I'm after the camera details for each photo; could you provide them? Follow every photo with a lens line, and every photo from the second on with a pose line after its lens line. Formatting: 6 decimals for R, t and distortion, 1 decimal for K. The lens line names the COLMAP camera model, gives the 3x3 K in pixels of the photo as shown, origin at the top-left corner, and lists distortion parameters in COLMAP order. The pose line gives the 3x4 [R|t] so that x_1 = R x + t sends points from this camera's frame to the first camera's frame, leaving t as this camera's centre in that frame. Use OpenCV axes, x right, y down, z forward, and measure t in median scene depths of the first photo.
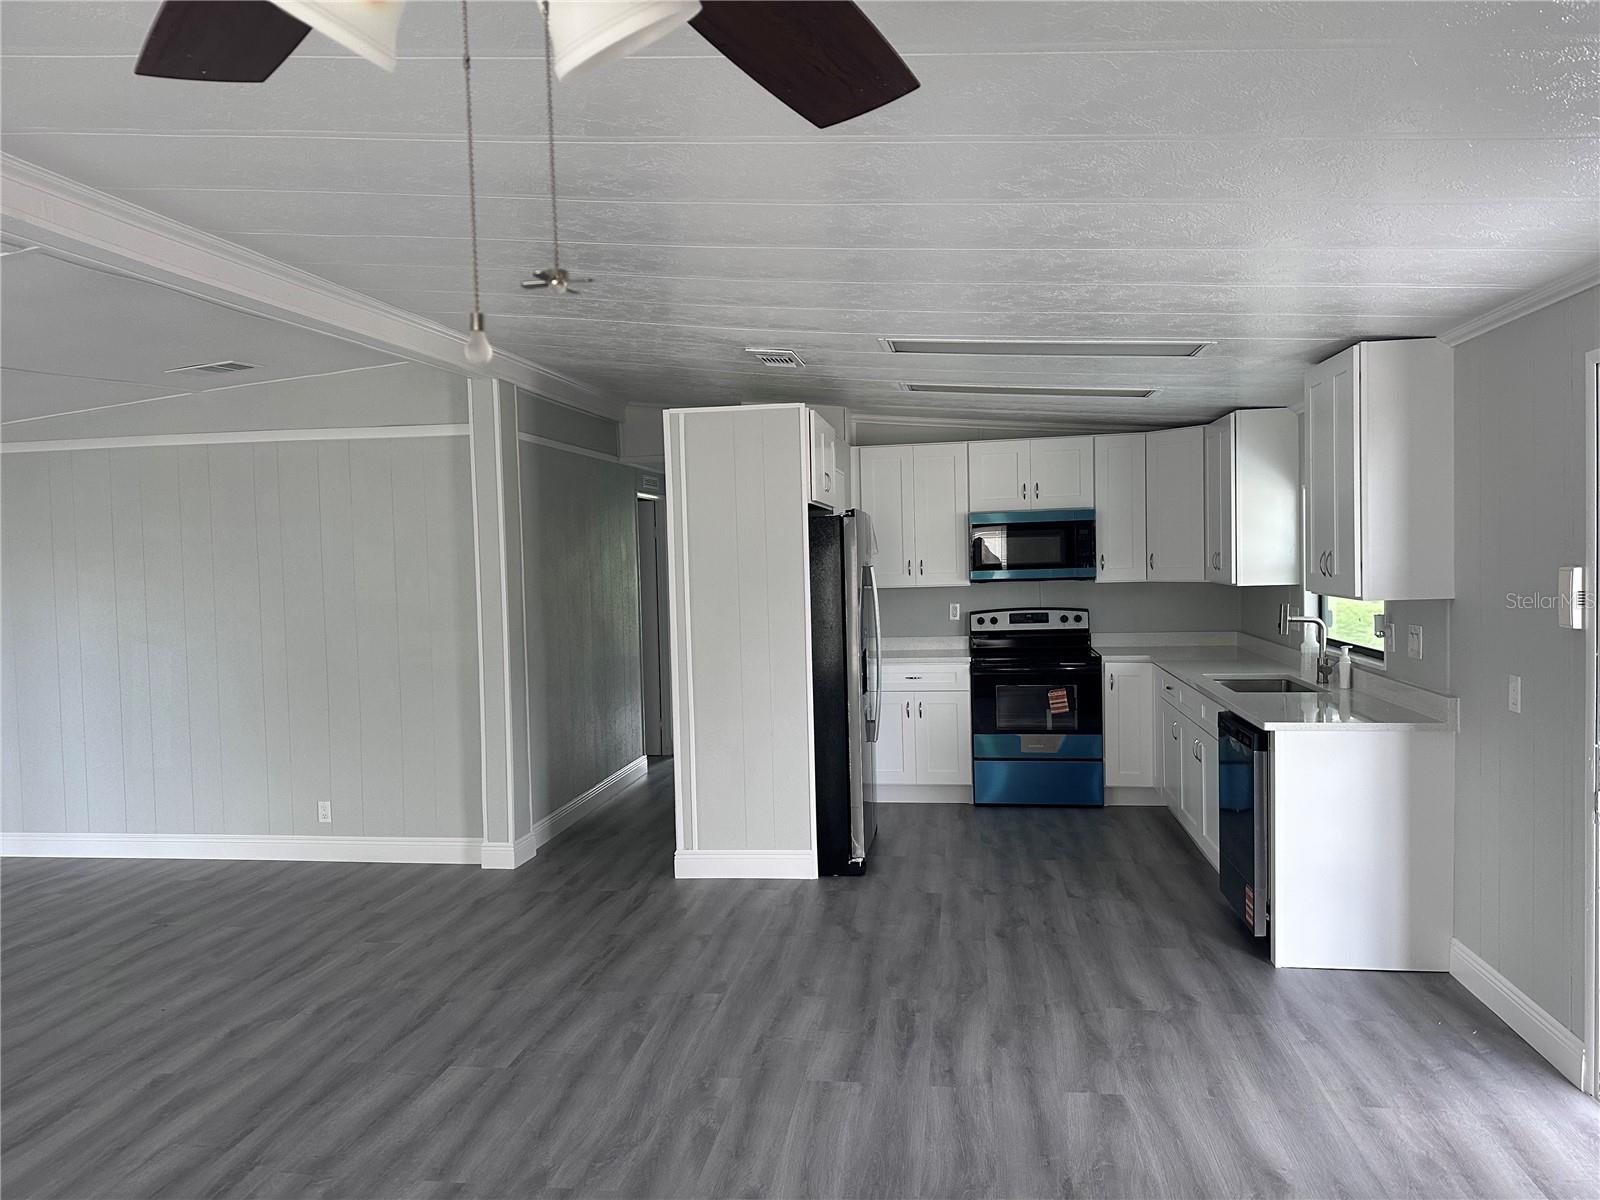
lens RADIAL K [[1138.3, 0, 778.2], [0, 1138.3, 615.2], [0, 0, 1]] dist [0.064837, -0.048737]
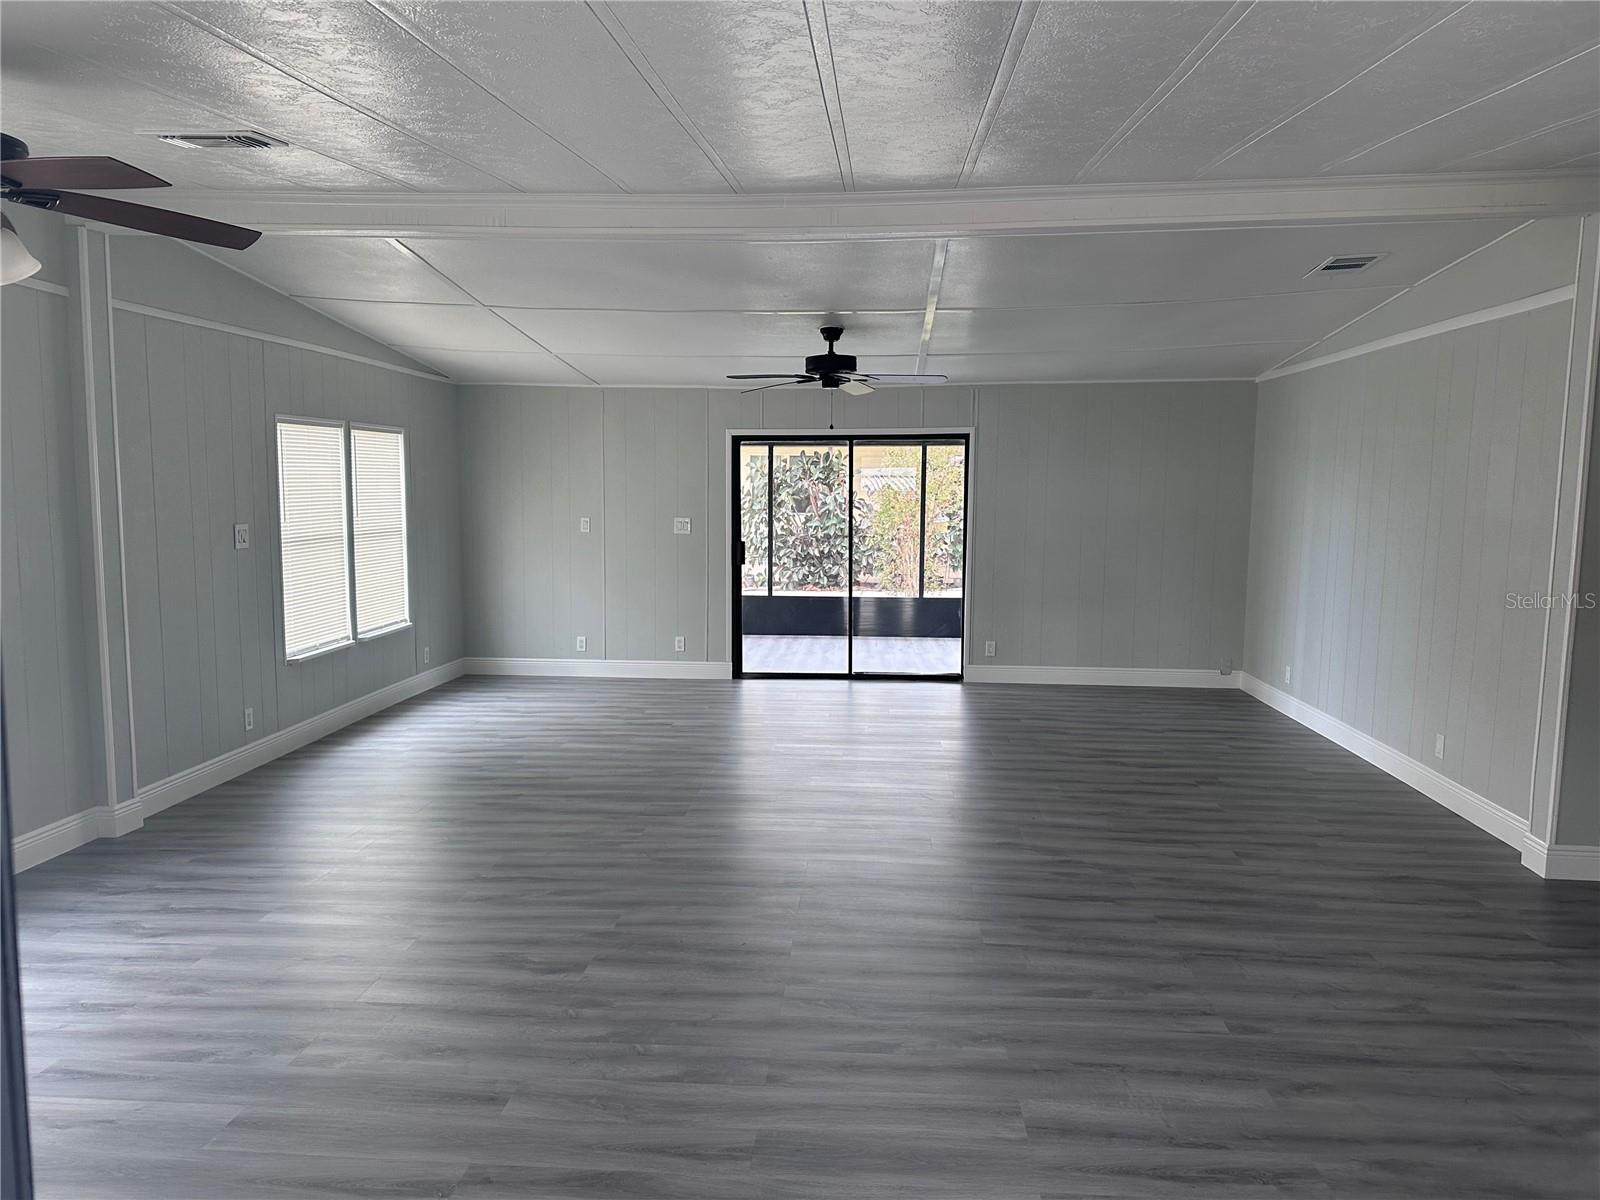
lens RADIAL K [[1138.3, 0, 816.4], [0, 1138.3, 605.1], [0, 0, 1]] dist [0.064837, -0.048737]
pose [[0.074810, 0.128336, -0.988905, 0.401494], [-0.058559, 0.990538, 0.124118, -0.018644], [0.995477, 0.048624, 0.081617, 0.399234]]
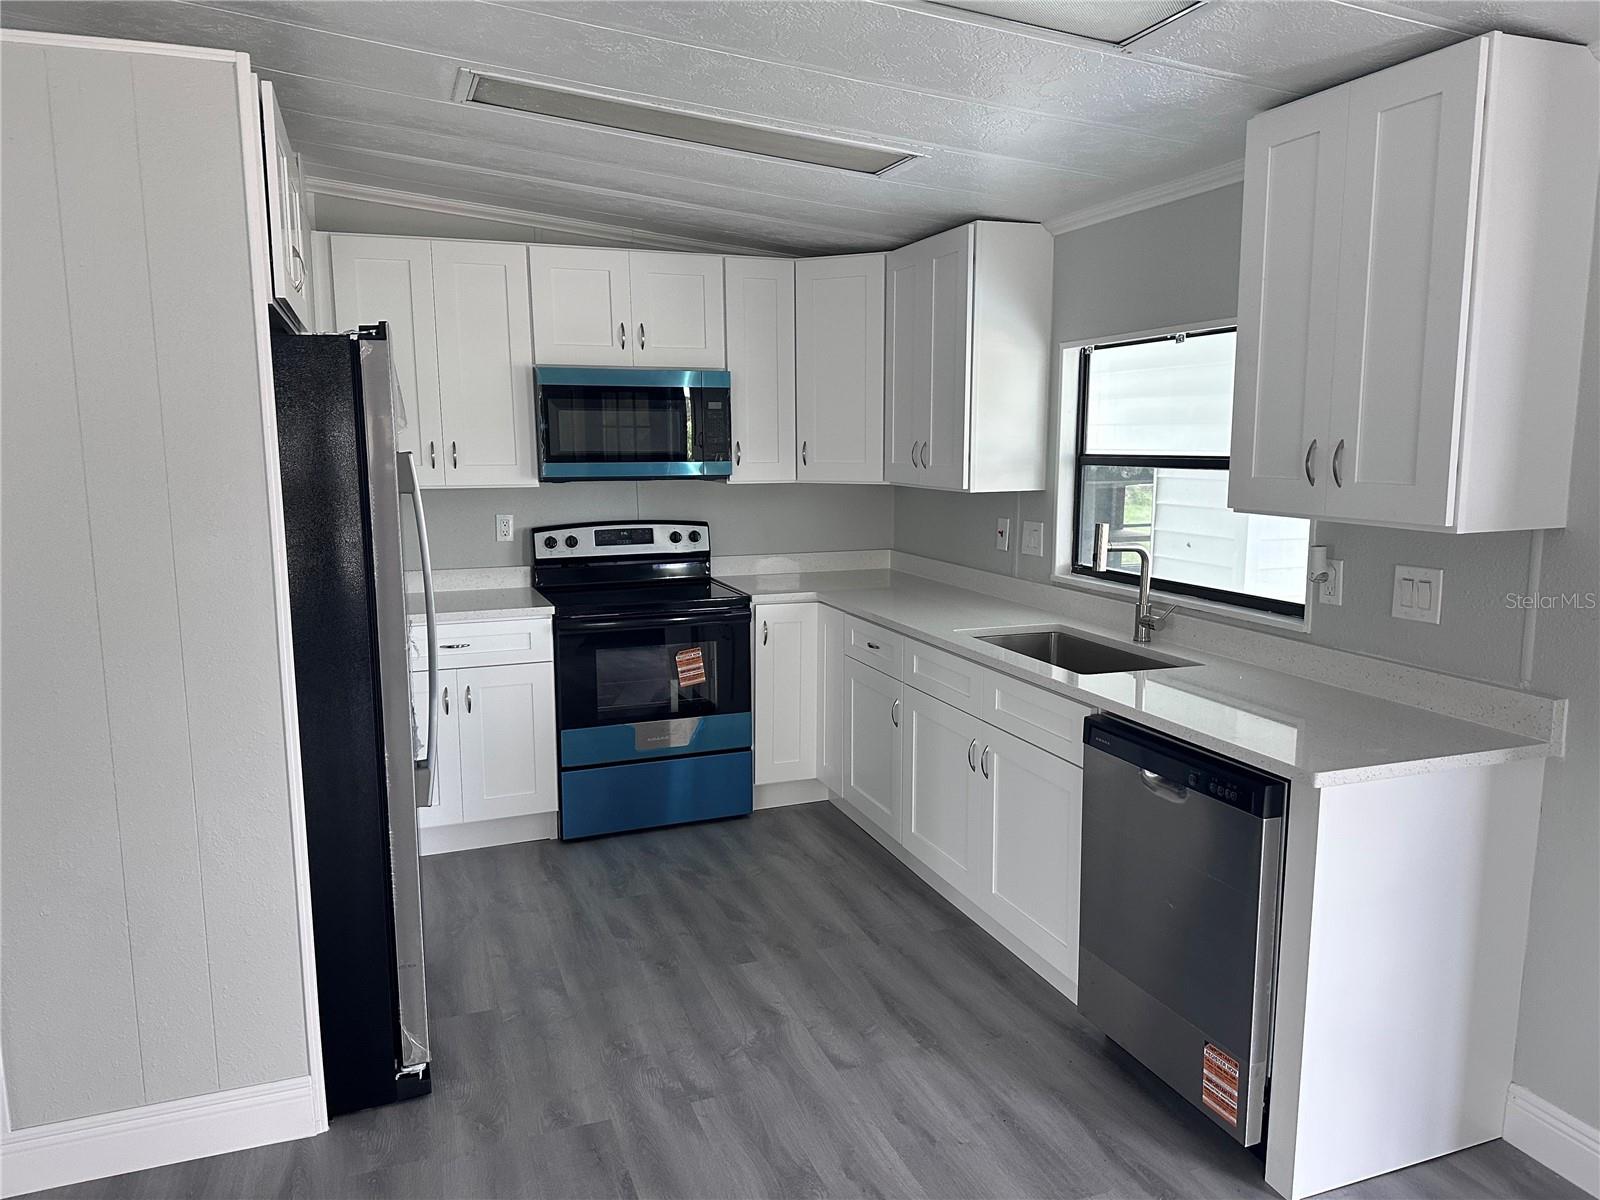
lens RADIAL K [[1138.3, 0, 814.5], [0, 1138.3, 600.0], [0, 0, 1]] dist [0.064837, -0.048737]
pose [[0.863927, -0.049202, 0.501208, -0.015569], [0.006344, 0.996200, 0.086858, -0.018733], [-0.503577, -0.071860, 0.860956, 0.411860]]
